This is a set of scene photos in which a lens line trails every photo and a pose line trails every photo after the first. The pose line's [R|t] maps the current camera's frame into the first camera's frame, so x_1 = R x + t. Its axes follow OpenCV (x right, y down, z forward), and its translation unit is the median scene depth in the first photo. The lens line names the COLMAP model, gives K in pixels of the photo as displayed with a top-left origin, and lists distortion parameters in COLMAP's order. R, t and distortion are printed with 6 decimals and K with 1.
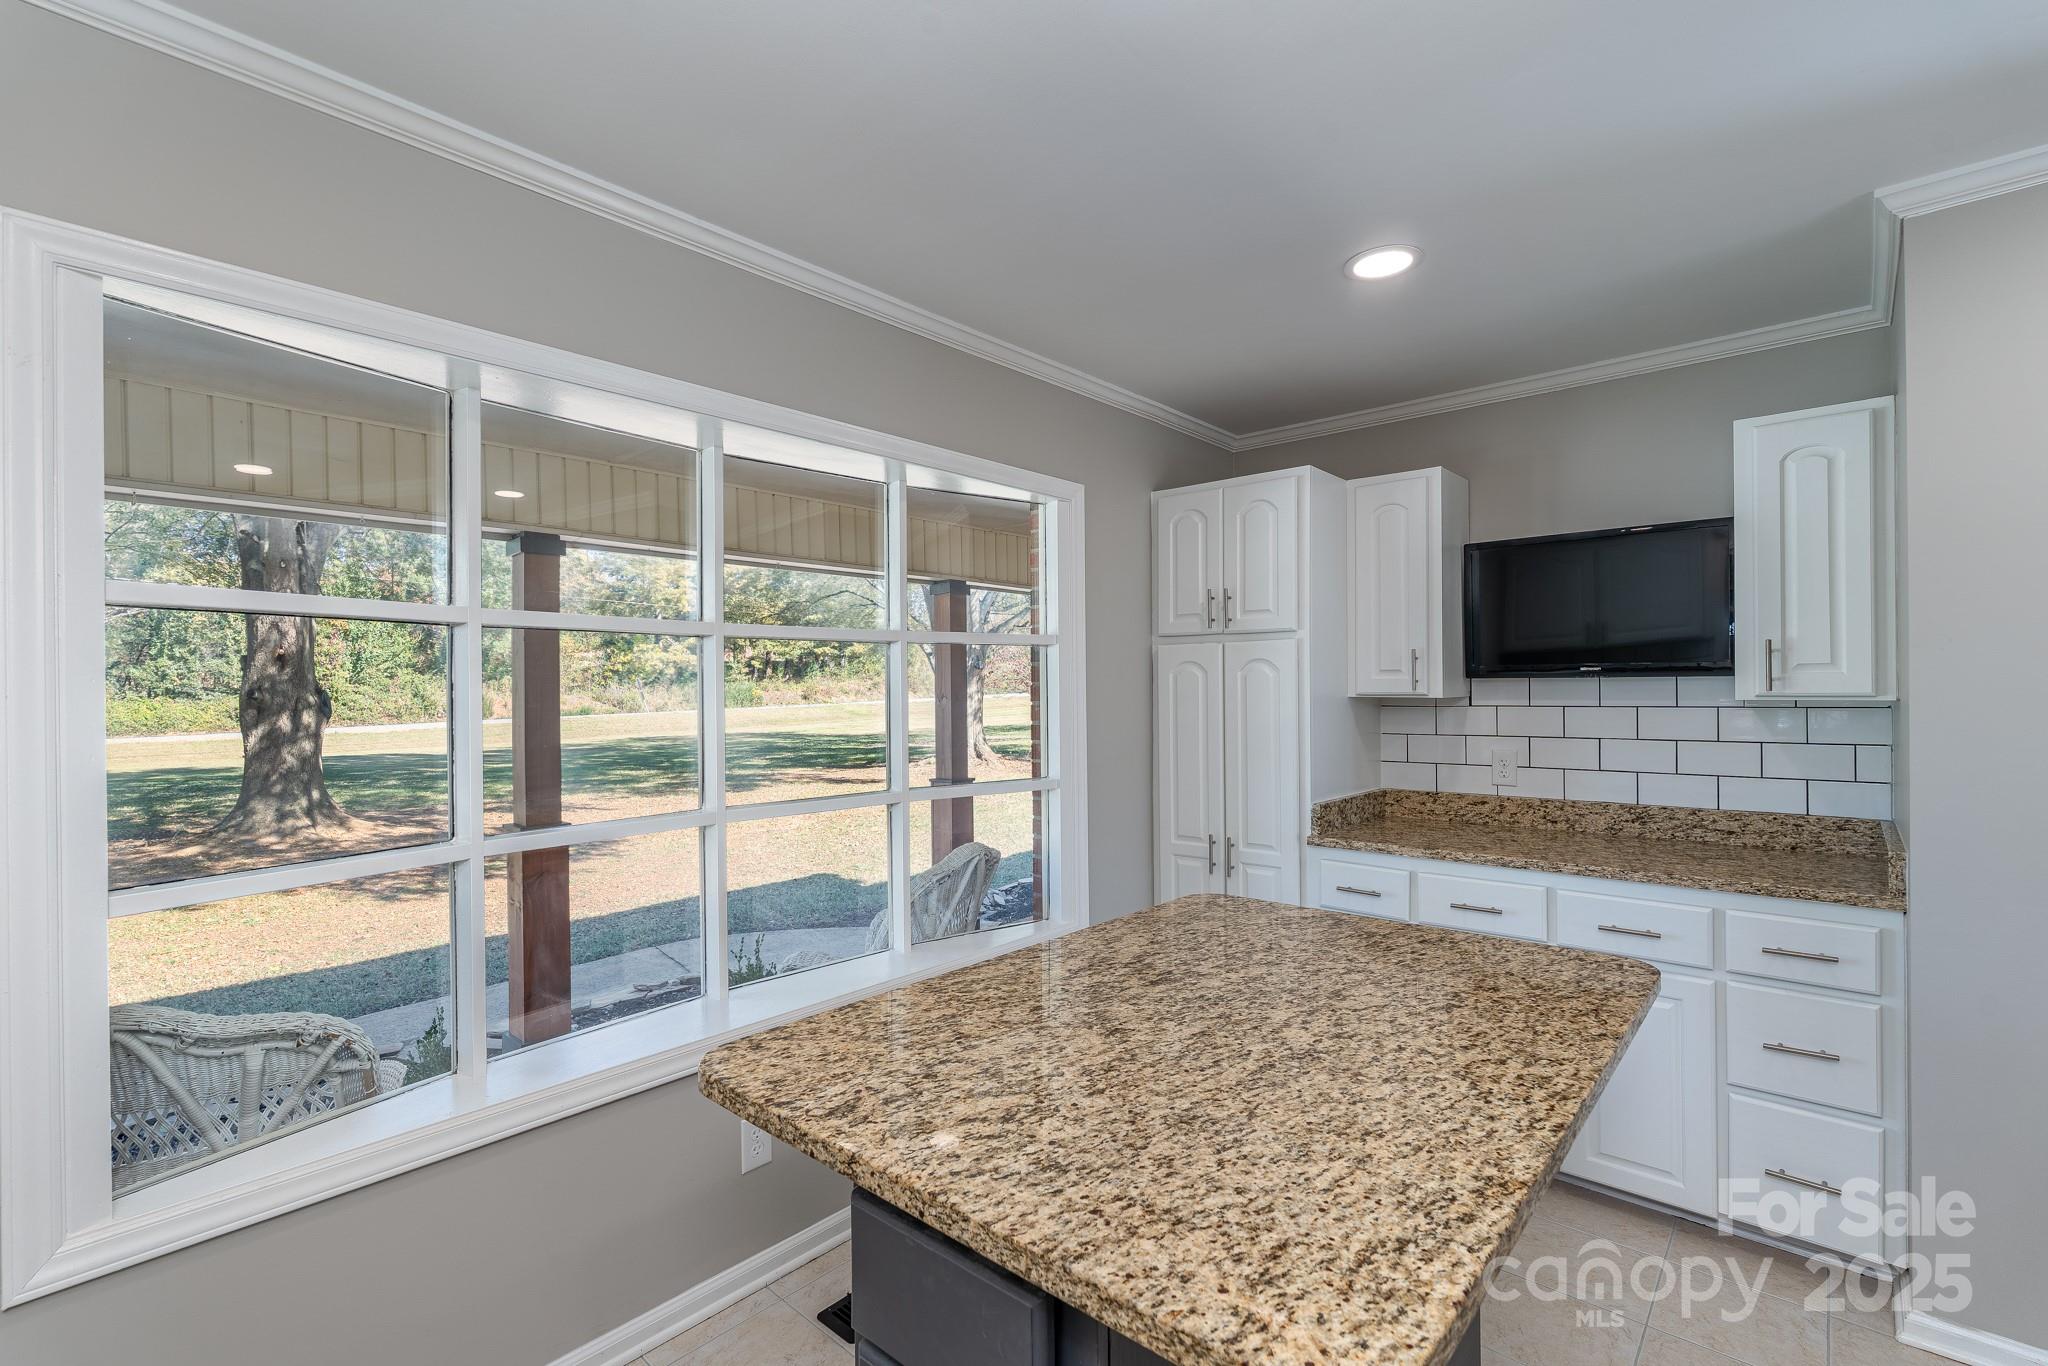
lens RADIAL K [[927.1, 0, 1023.8], [0, 927.1, 690.9], [0, 0, 1]] dist [-0.002760, -0.000406]
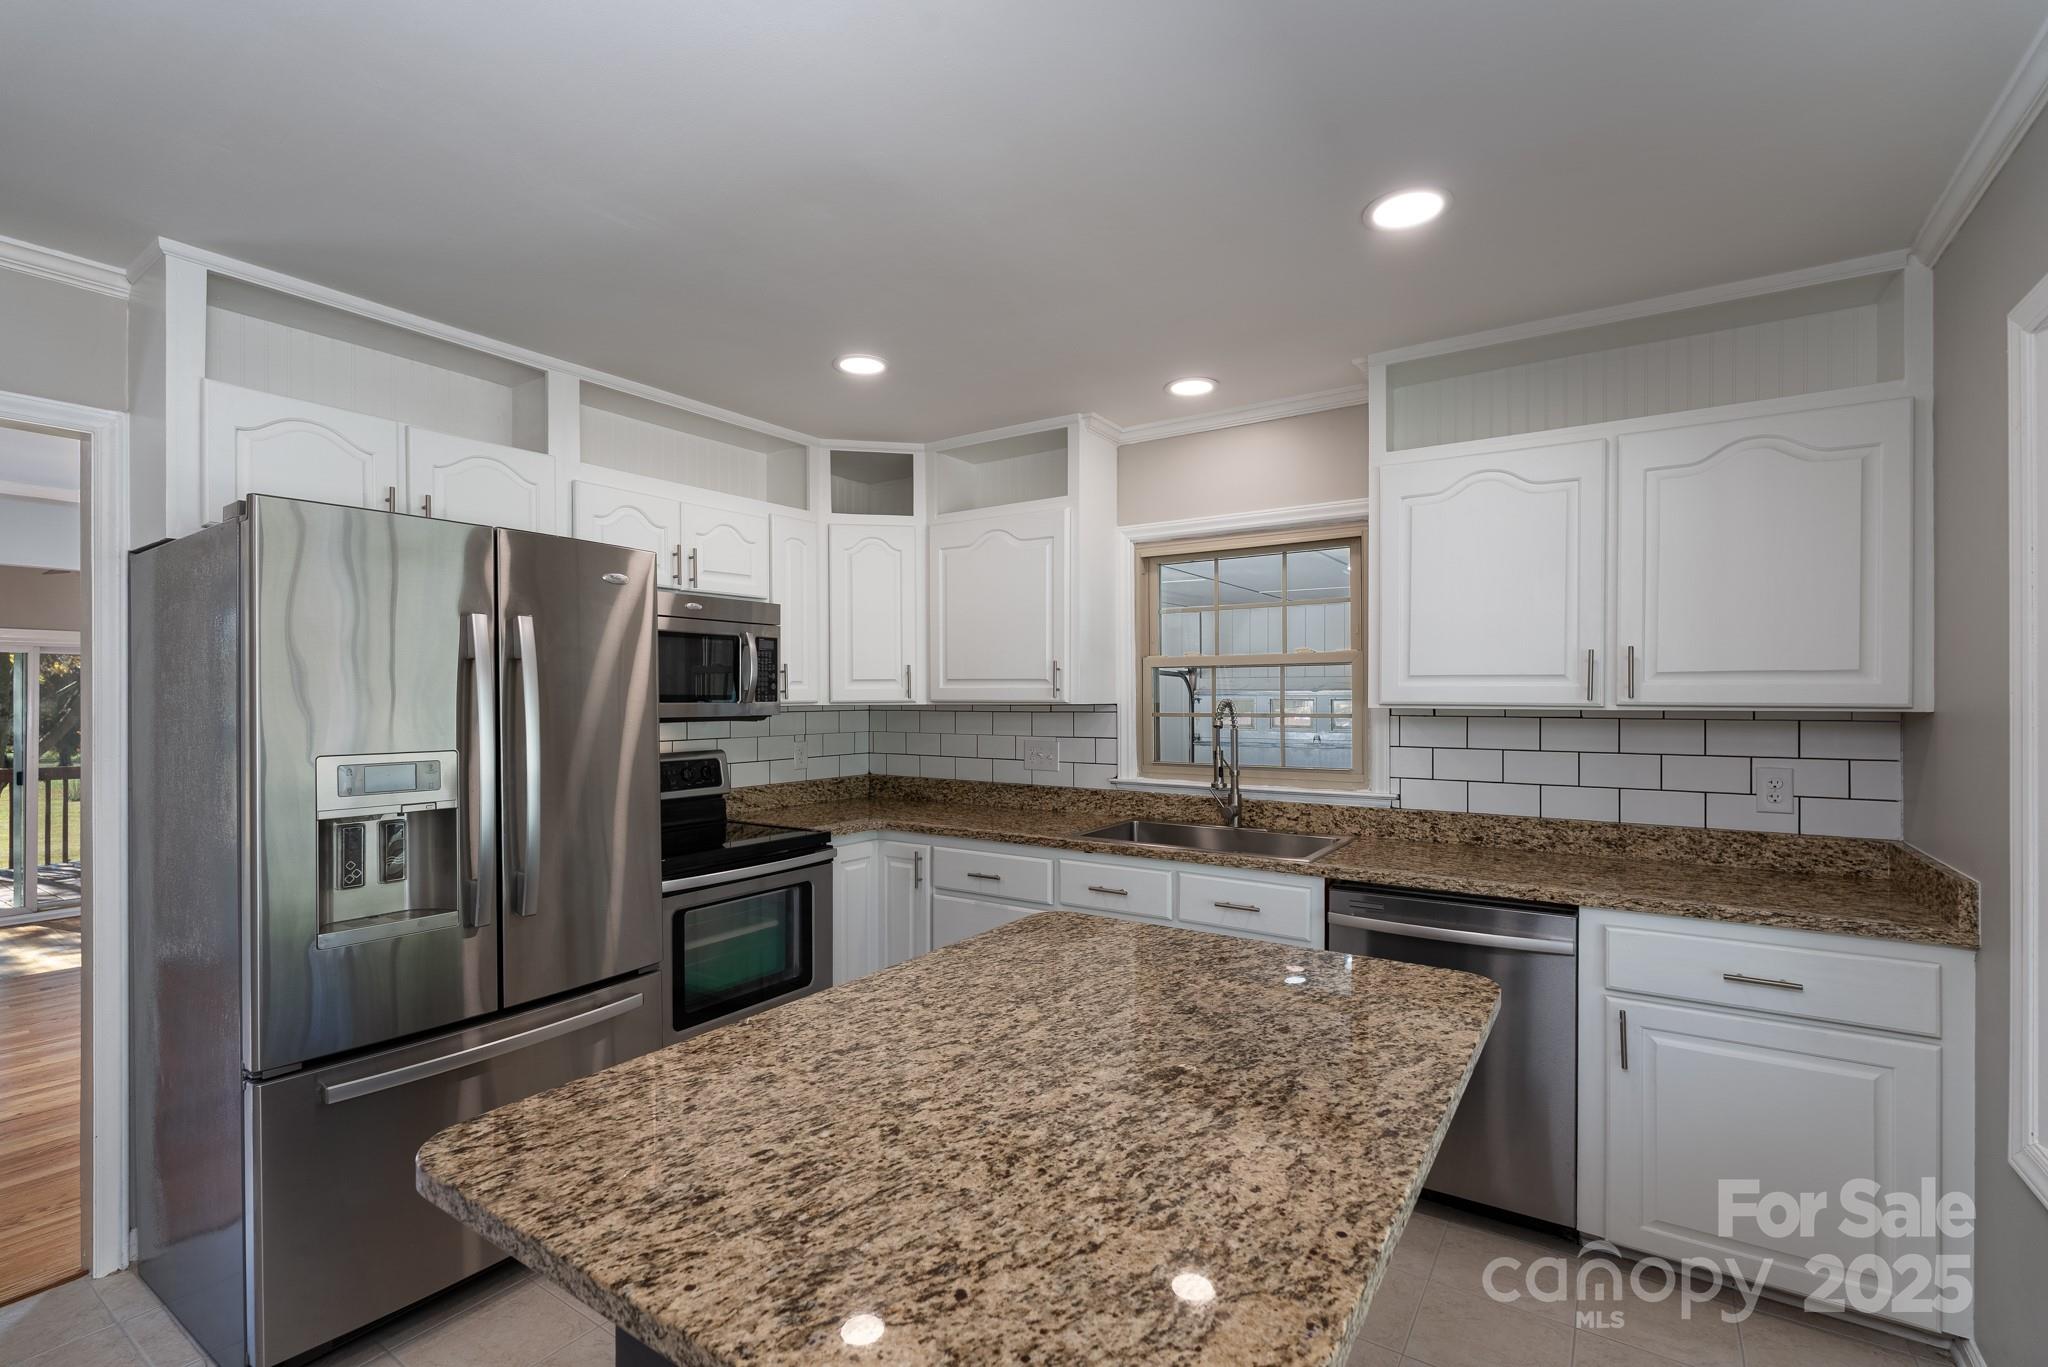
lens RADIAL K [[927.1, 0, 1018.8], [0, 927.1, 691.0], [0, 0, 1]] dist [-0.002760, -0.000406]
pose [[-0.990969, 0.009318, -0.133765, 0.404575], [0.010439, 0.999916, -0.007680, -0.001246], [0.133682, -0.009007, -0.990983, 1.887026]]
